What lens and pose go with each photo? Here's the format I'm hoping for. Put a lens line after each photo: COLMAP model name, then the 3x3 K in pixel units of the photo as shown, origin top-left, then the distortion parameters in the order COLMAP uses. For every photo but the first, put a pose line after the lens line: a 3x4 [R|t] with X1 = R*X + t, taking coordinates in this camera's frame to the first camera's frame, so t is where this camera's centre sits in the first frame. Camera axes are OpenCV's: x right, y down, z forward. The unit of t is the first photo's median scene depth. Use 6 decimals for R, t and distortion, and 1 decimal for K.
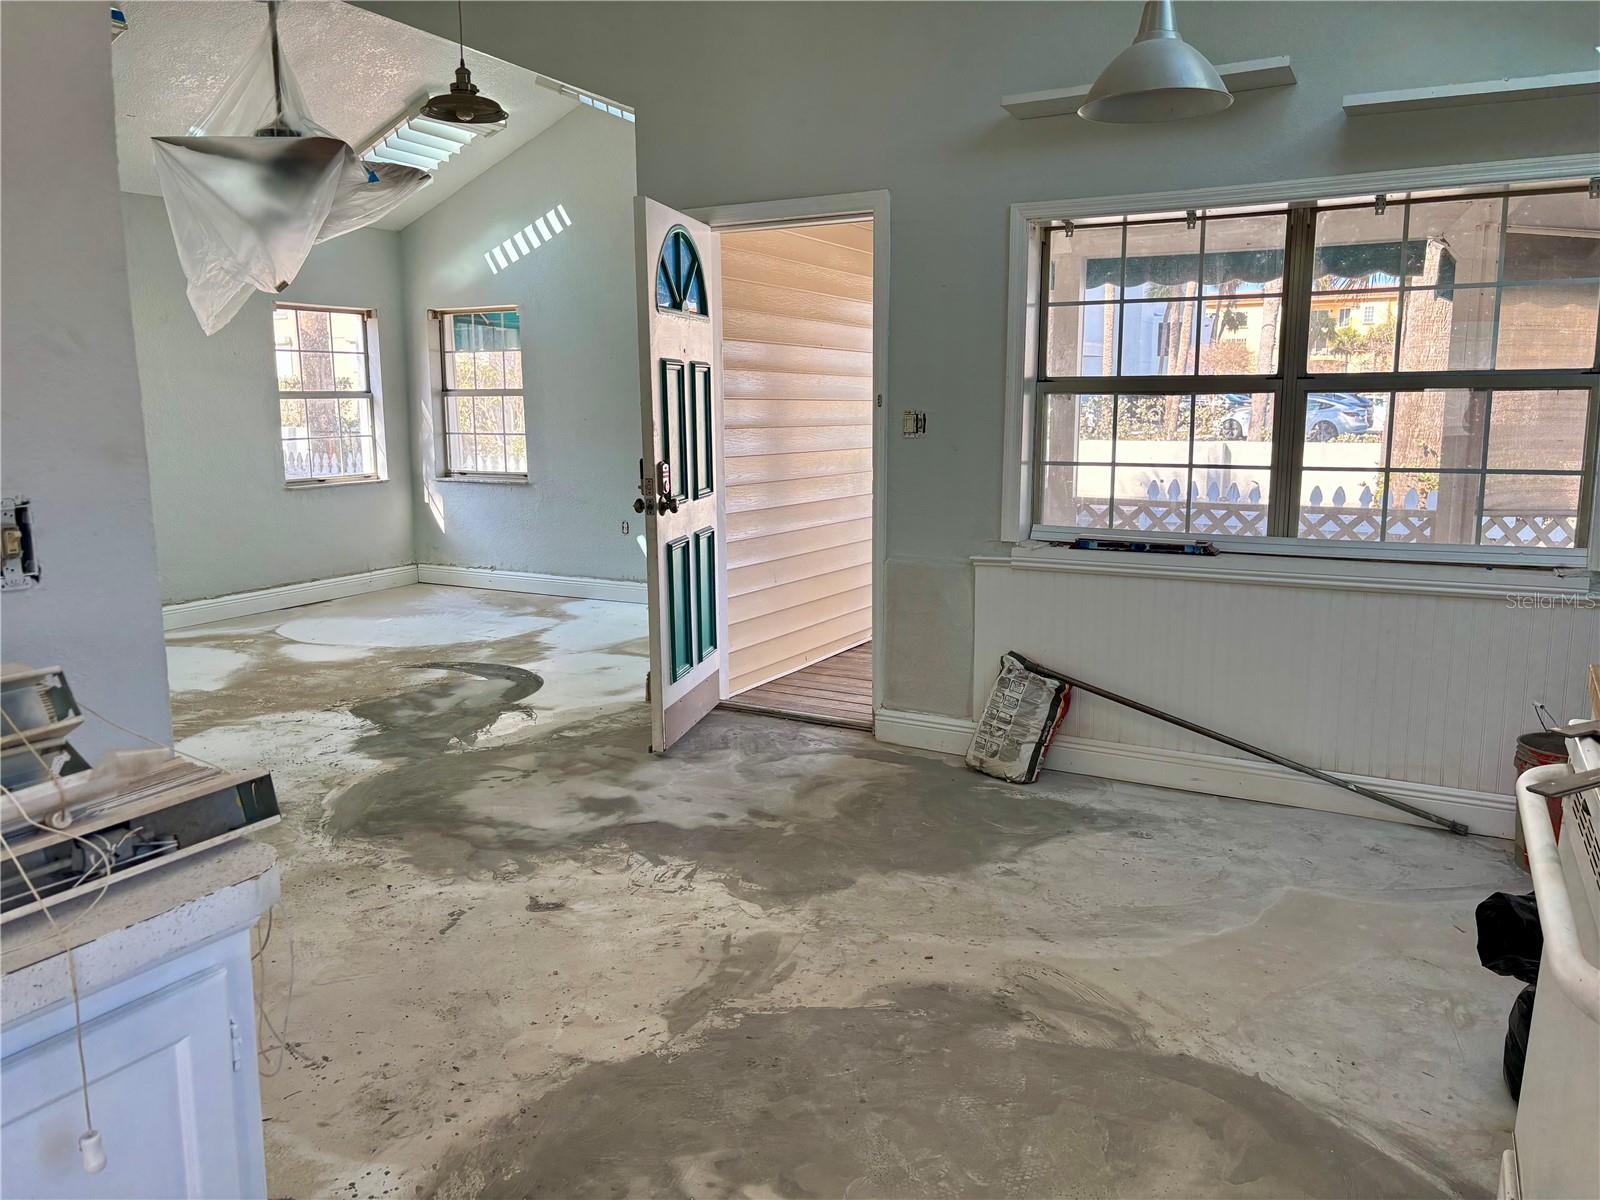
lens RADIAL K [[1193.4, 0, 800.0], [0, 1193.4, 600.0], [0, 0, 1]] dist [0.041005, -0.099104]
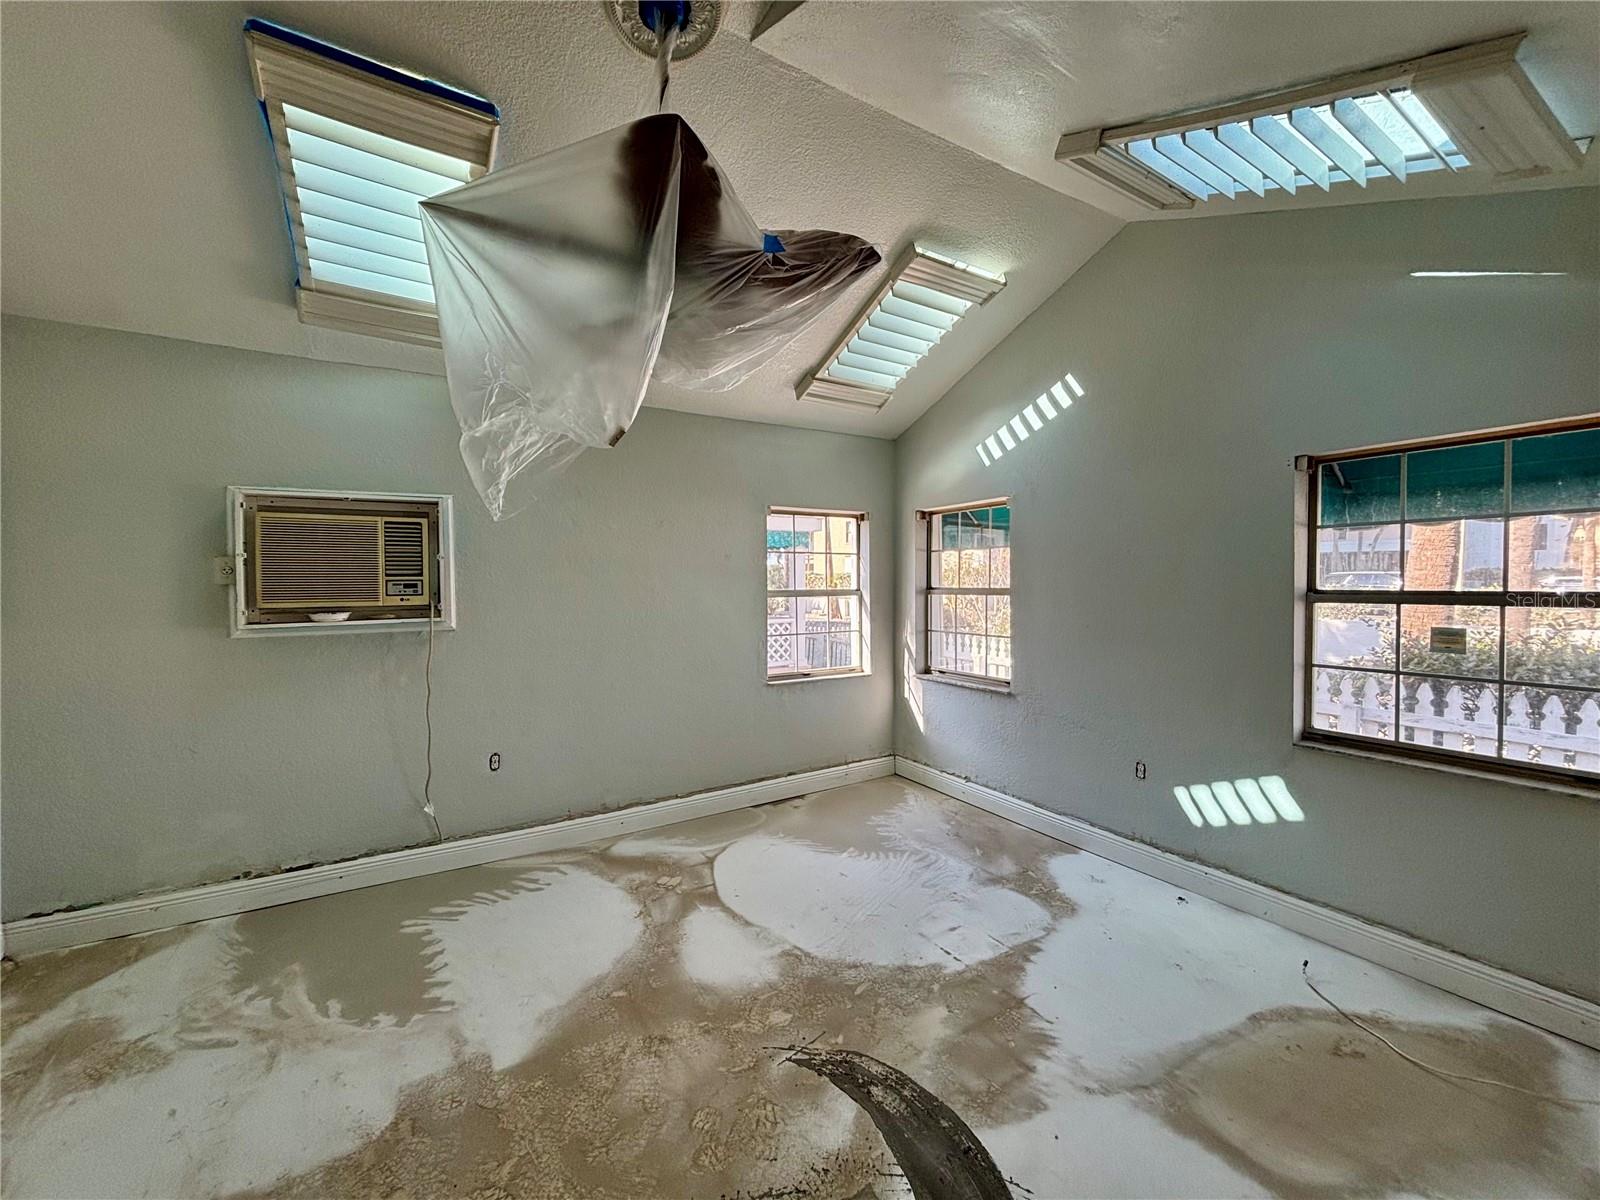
lens RADIAL K [[648.9, 0, 800.0], [0, 648.9, 600.0], [0, 0, 1]] dist [0.010124, 0.000011]
pose [[0.873685, 0.013162, -0.486314, -0.127609], [-0.083741, 0.988782, -0.123682, -0.090242], [0.479231, 0.148784, 0.864986, 0.483657]]
